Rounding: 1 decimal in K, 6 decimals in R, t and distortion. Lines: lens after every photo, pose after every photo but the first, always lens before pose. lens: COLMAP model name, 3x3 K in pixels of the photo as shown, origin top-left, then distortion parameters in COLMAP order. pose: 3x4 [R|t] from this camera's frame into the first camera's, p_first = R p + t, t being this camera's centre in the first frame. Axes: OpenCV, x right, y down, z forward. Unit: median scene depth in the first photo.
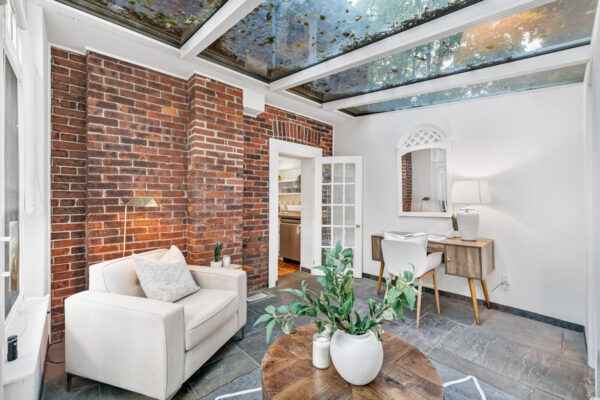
lens RADIAL K [[250.9, 0, 303.6], [0, 250.9, 200.8], [0, 0, 1]] dist [-0.012774, 0.000682]
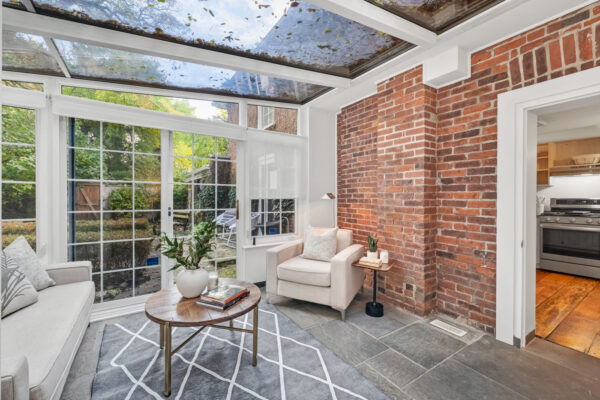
lens RADIAL K [[250.9, 0, 300.7], [0, 250.9, 194.6], [0, 0, 1]] dist [-0.012774, 0.000682]
pose [[-0.177667, -0.005305, -0.984076, 0.661466], [-0.010527, 0.999939, -0.003490, 0.002787], [0.984034, 0.009739, -0.177712, 0.760919]]
